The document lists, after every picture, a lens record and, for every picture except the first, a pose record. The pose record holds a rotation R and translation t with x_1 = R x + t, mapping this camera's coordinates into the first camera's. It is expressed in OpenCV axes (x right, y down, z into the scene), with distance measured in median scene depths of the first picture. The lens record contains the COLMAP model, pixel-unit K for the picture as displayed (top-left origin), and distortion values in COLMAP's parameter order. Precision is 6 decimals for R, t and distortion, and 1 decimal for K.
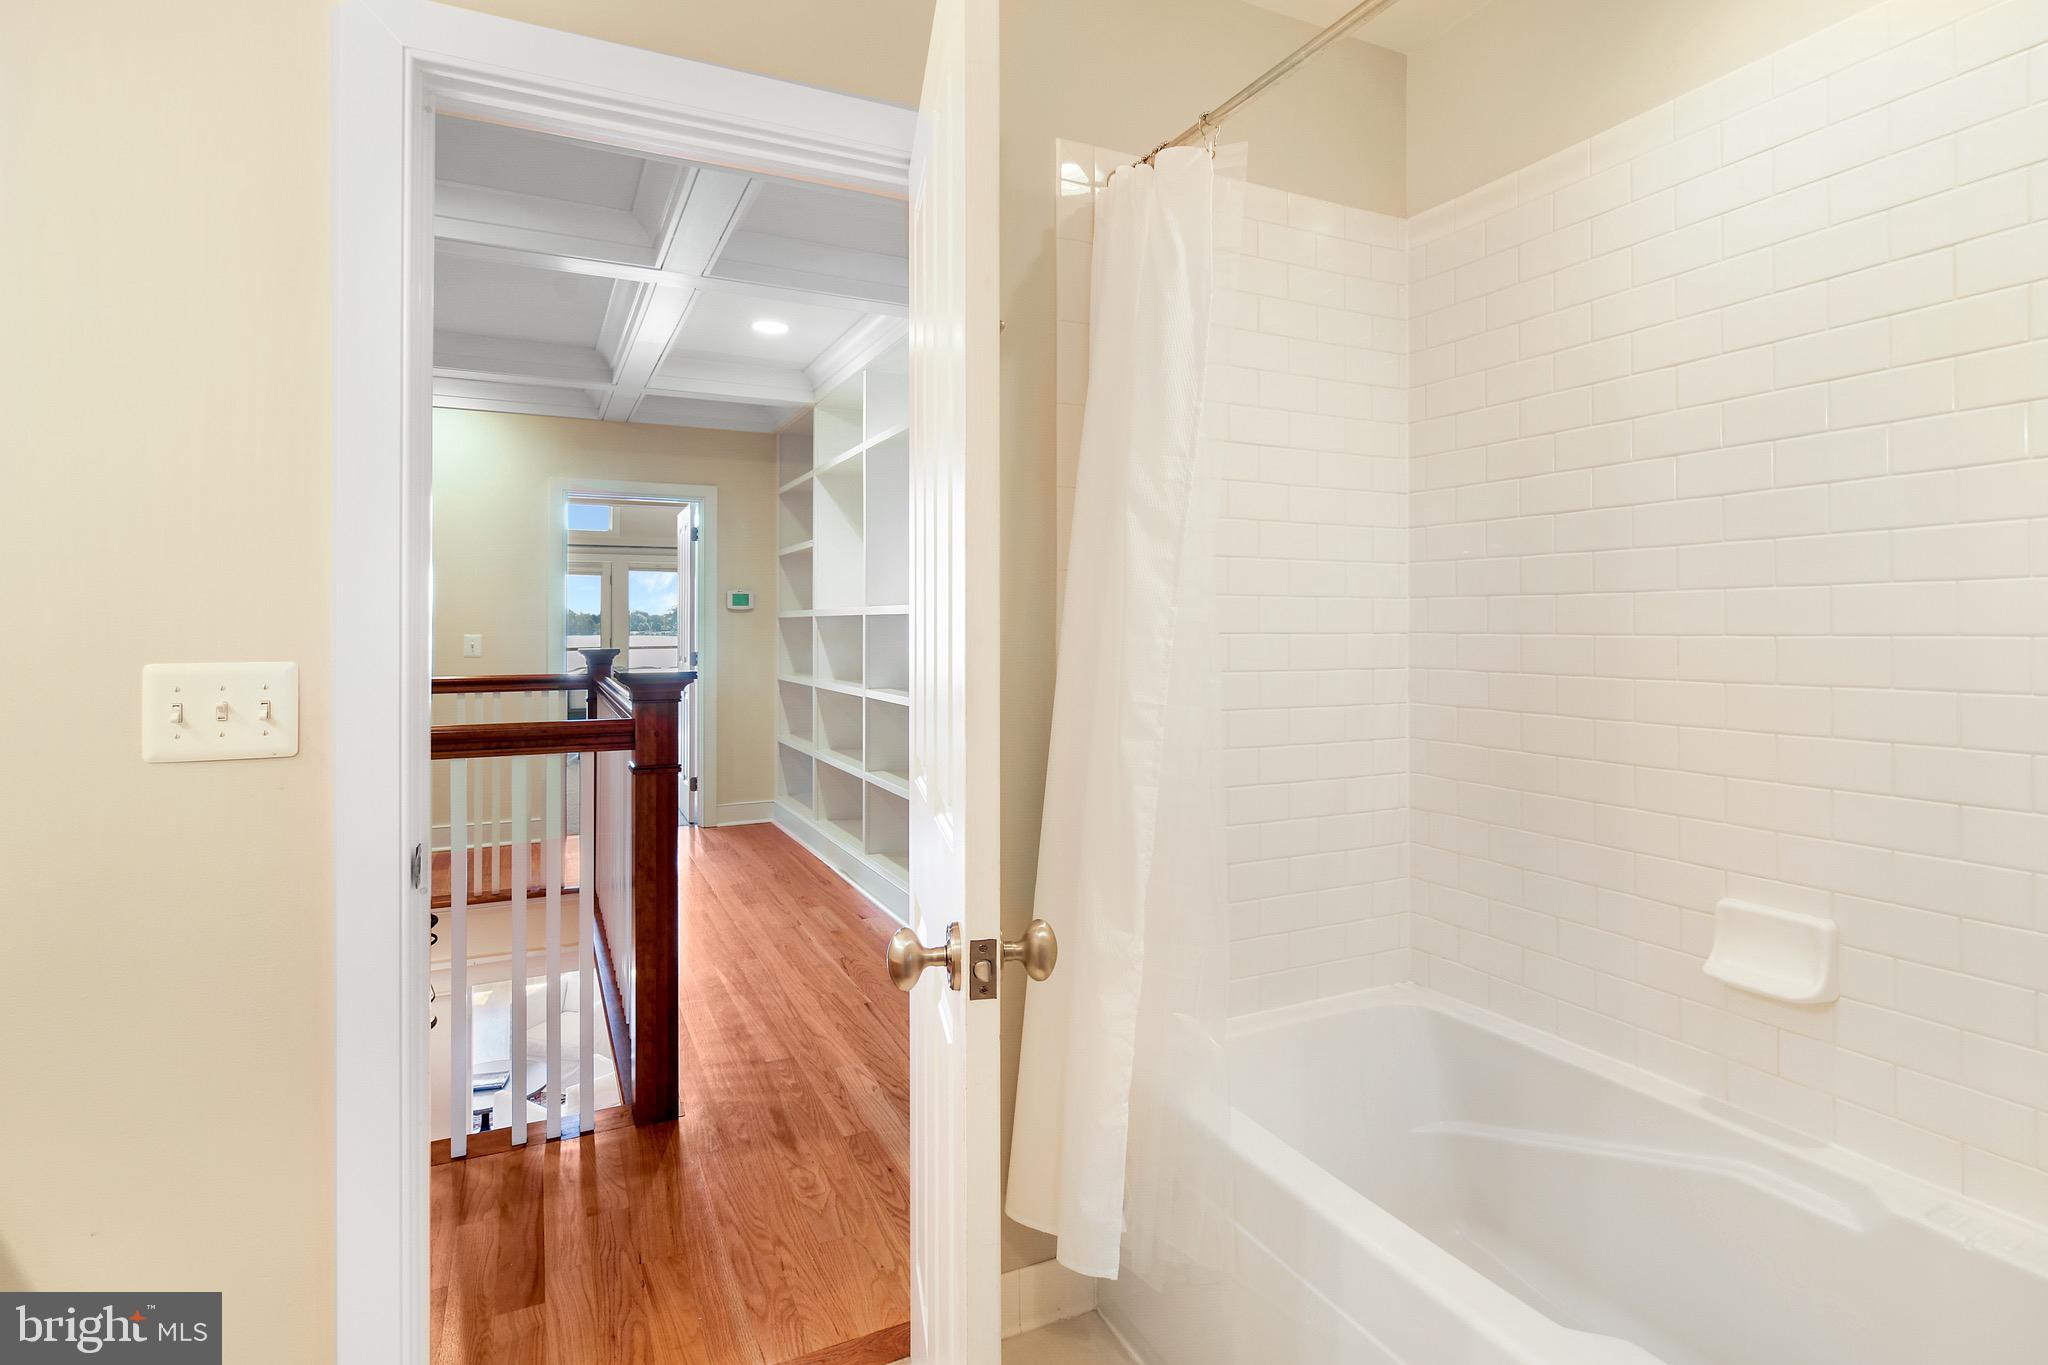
lens RADIAL K [[1006.7, 0, 1033.4], [0, 1006.7, 623.6], [0, 0, 1]] dist [-0.001646, -0.000166]
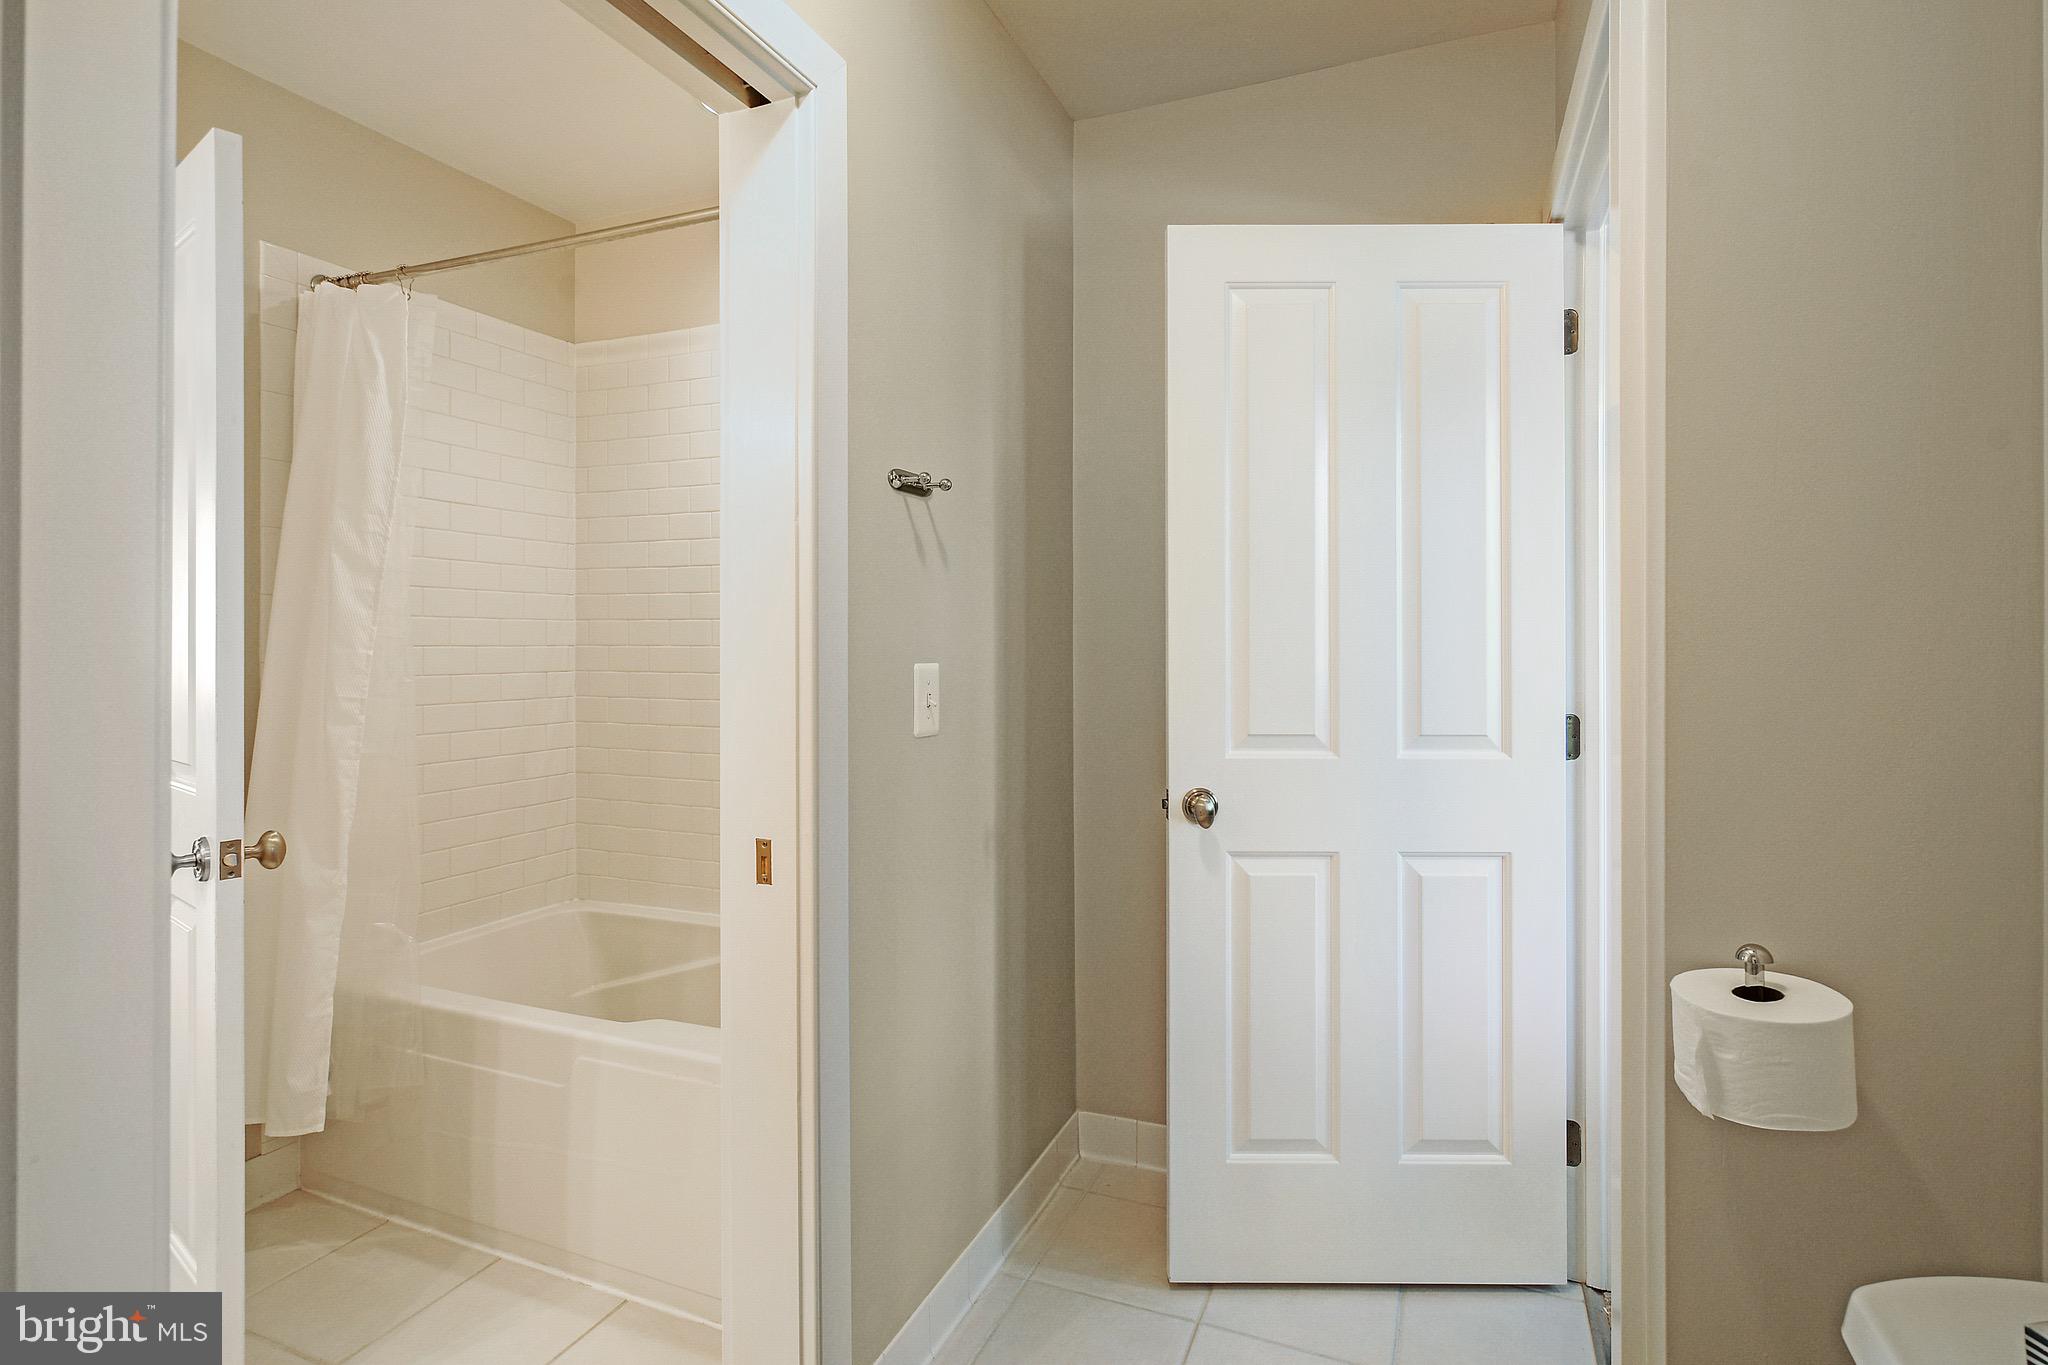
lens RADIAL K [[1006.7, 0, 1033.4], [0, 1006.7, 623.6], [0, 0, 1]] dist [-0.001646, -0.000166]
pose [[0.750312, 0.003773, 0.661073, -0.090963], [0.007450, 0.999872, -0.014162, 0.005869], [-0.661041, 0.015550, 0.750188, -0.612317]]
